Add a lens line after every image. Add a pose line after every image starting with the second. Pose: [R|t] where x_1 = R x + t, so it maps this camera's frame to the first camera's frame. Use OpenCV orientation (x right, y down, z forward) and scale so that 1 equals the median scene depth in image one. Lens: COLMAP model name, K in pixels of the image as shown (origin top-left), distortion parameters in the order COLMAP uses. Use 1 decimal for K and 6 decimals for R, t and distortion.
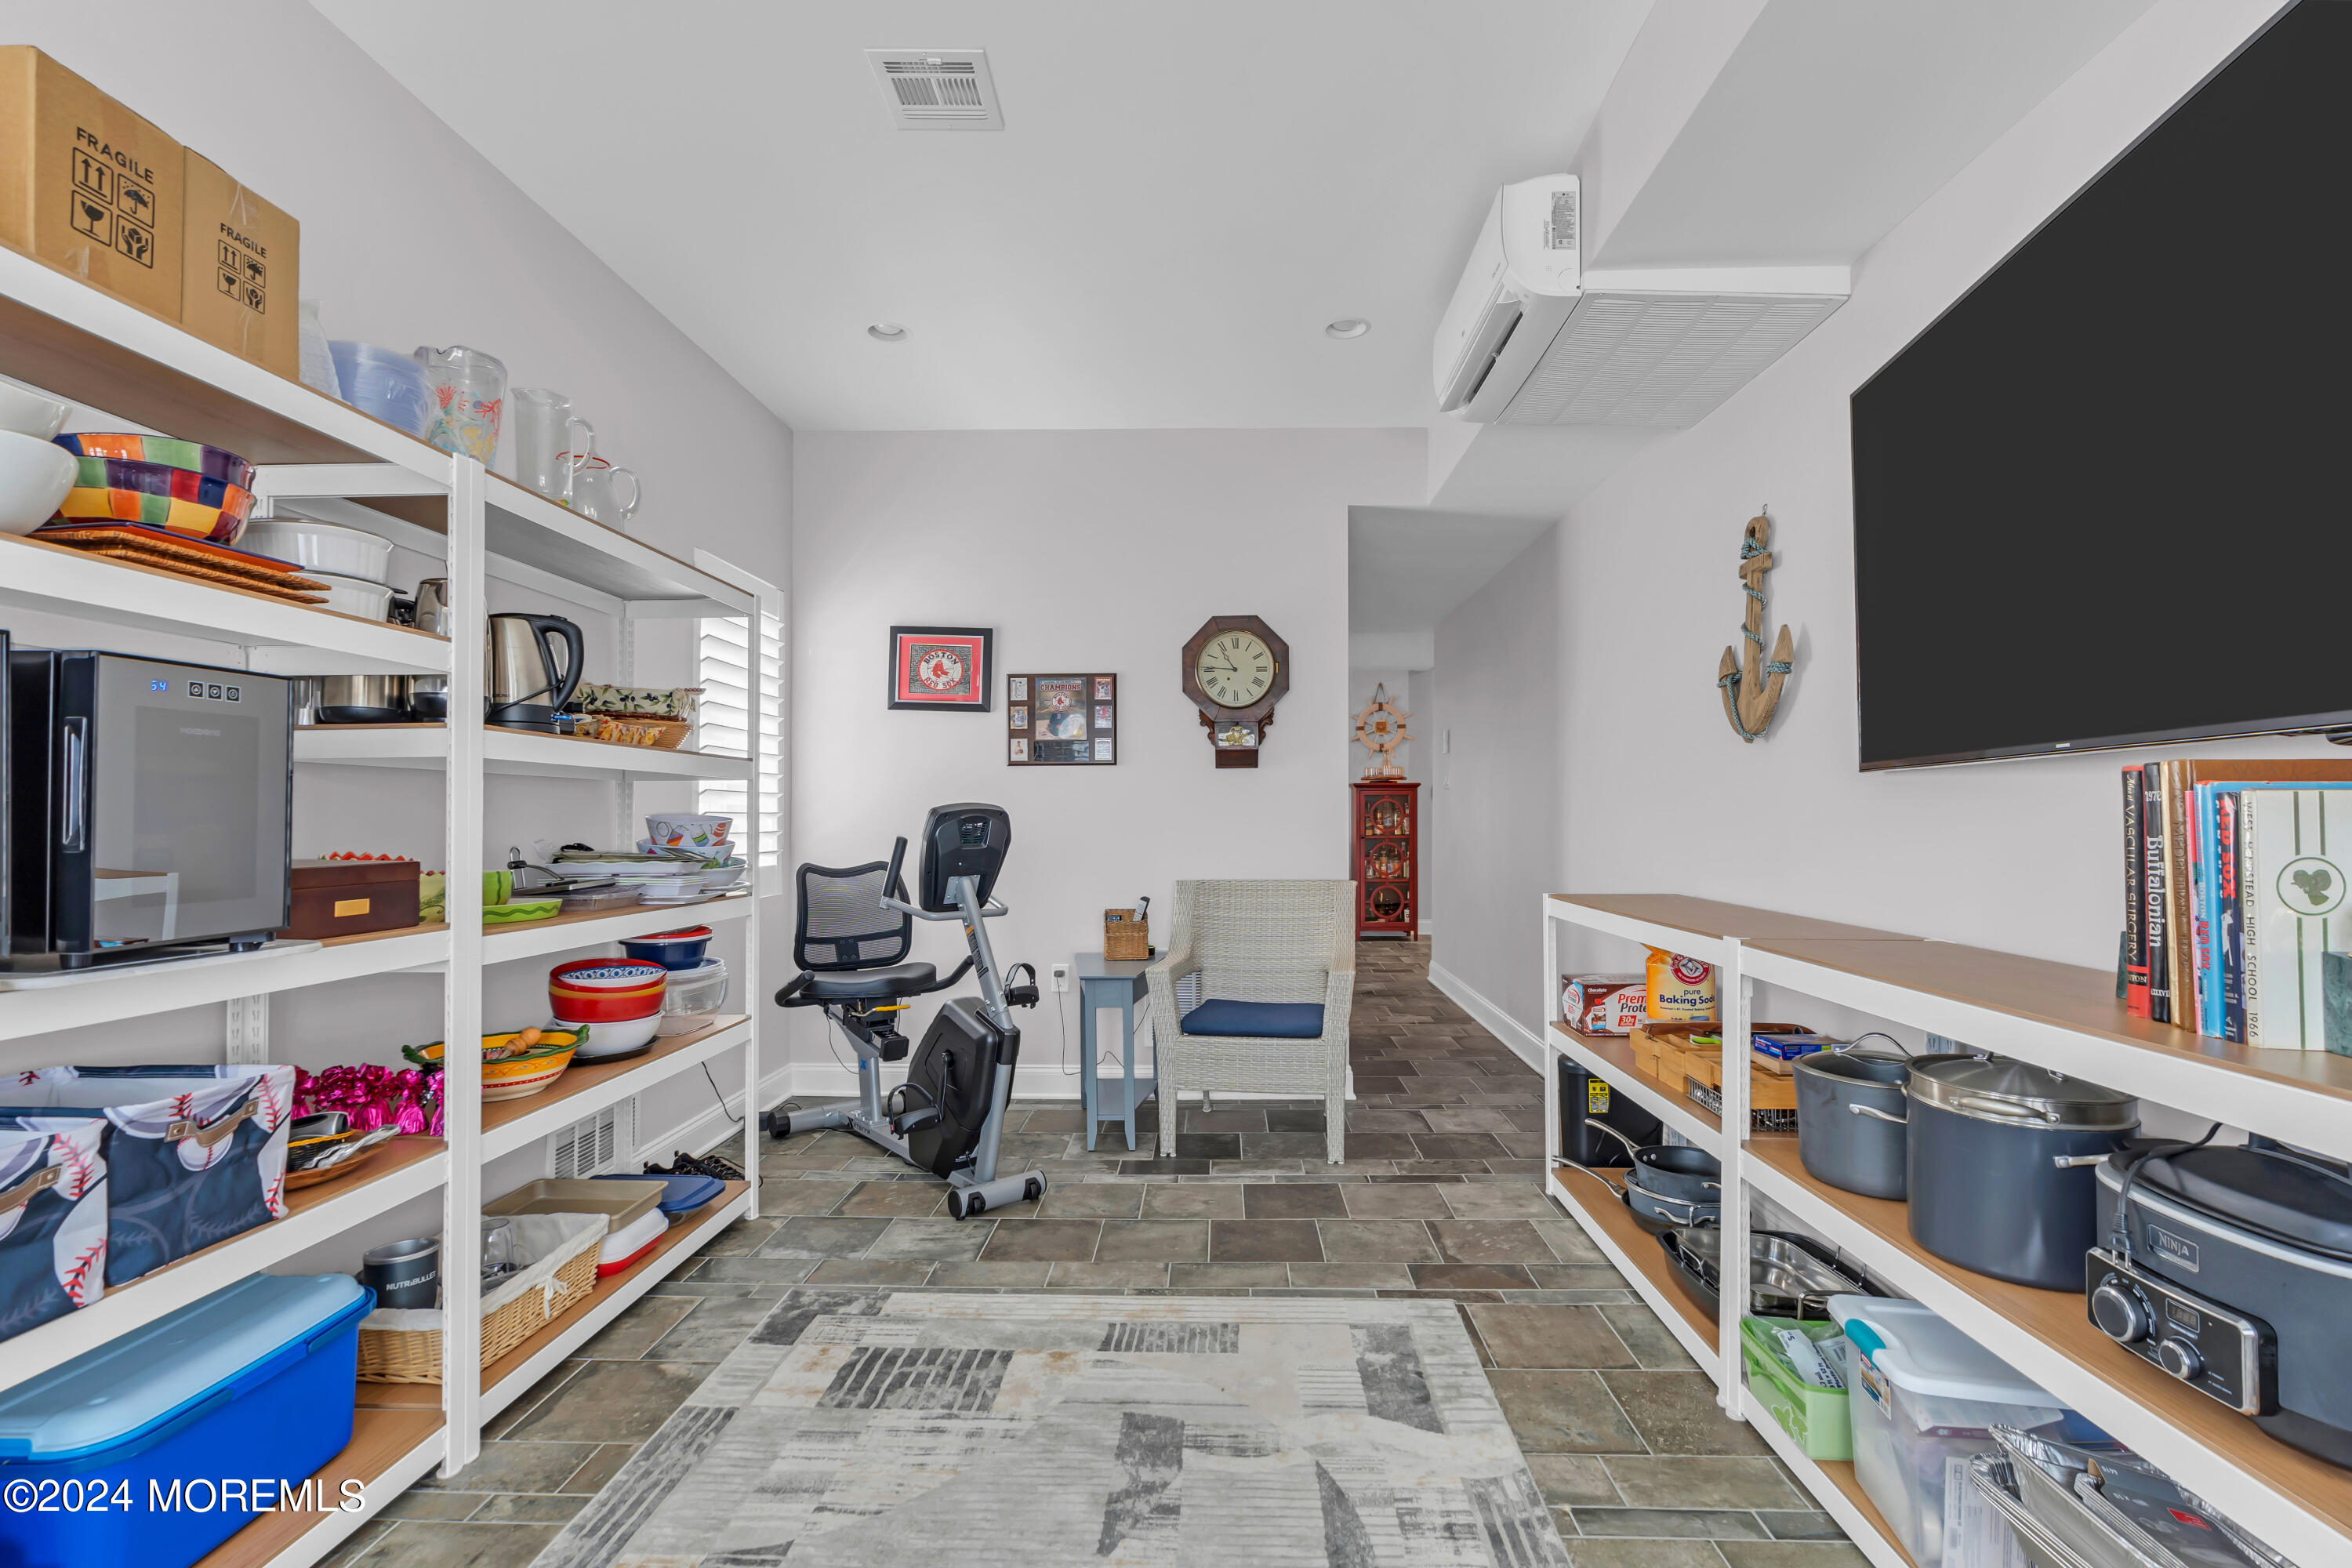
lens RADIAL K [[1070.0, 0, 1193.1], [0, 1070.0, 794.4], [0, 0, 1]] dist [-0.005330, 0.003170]
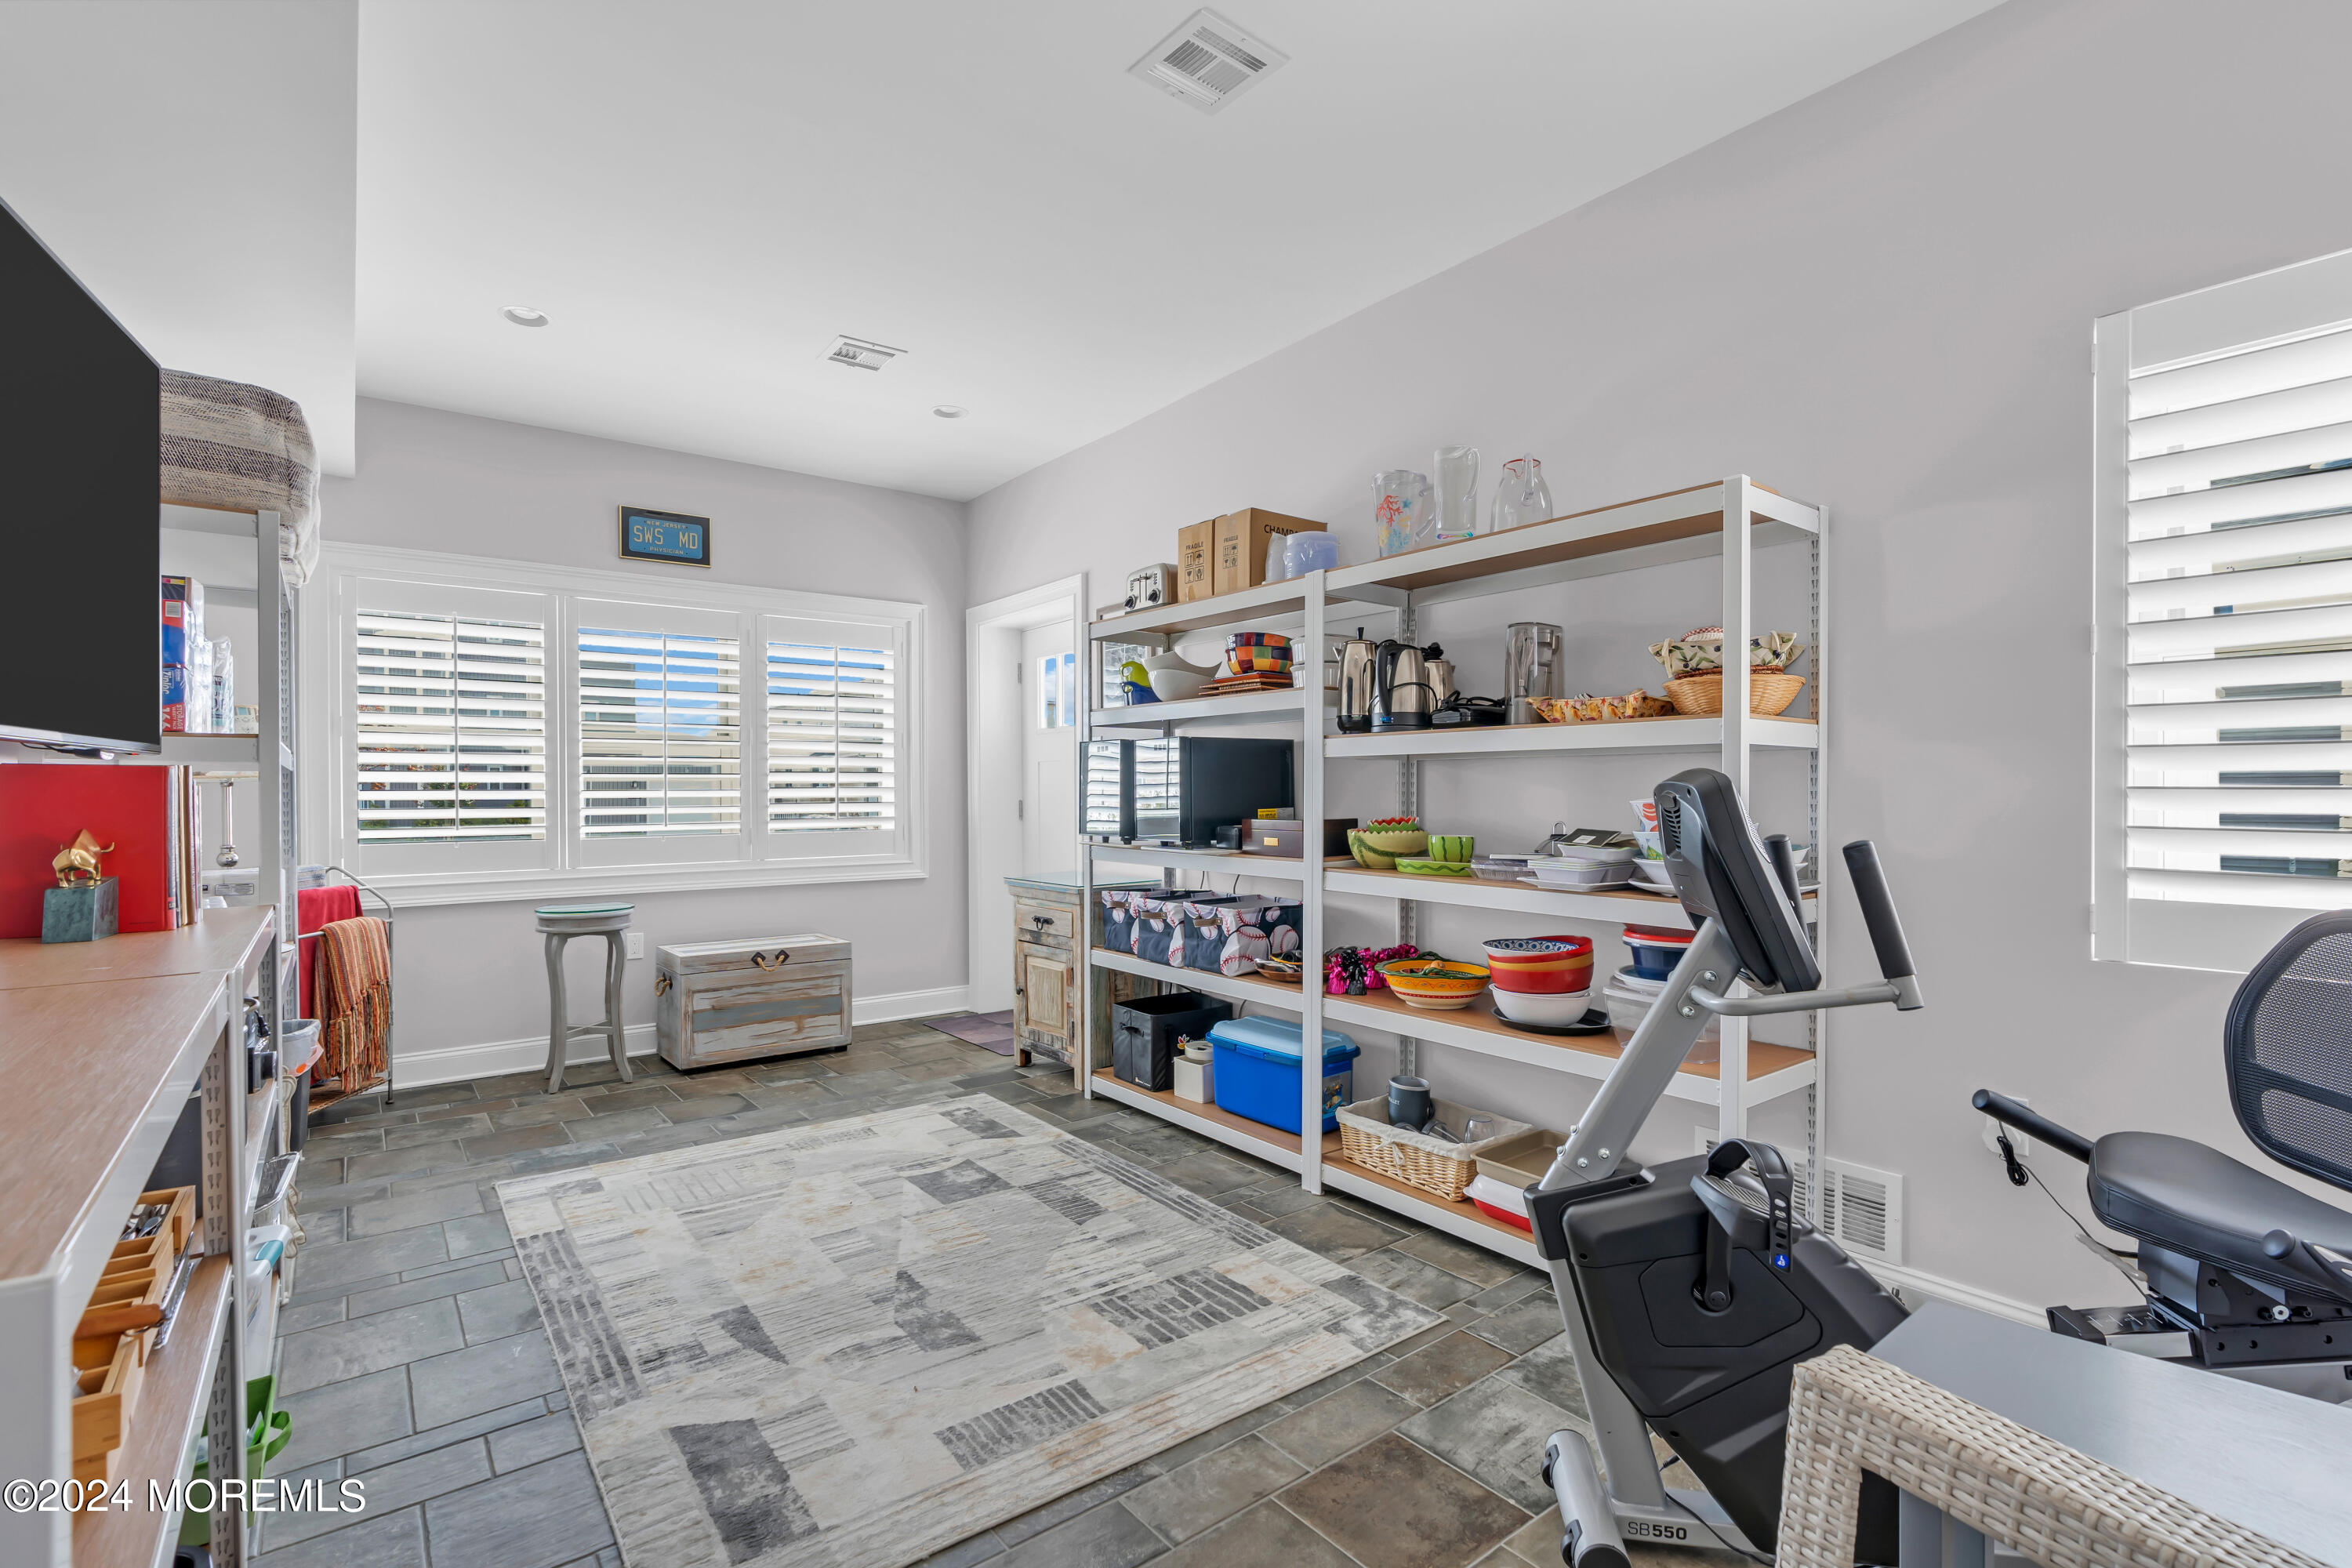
lens RADIAL K [[1070.0, 0, 1191.4], [0, 1070.0, 792.8], [0, 0, 1]] dist [-0.005330, 0.003170]
pose [[-0.761548, 0.001387, -0.648107, 0.462356], [0.016134, 0.999728, -0.016819, 0.034685], [0.647908, -0.023265, -0.761364, 1.899902]]
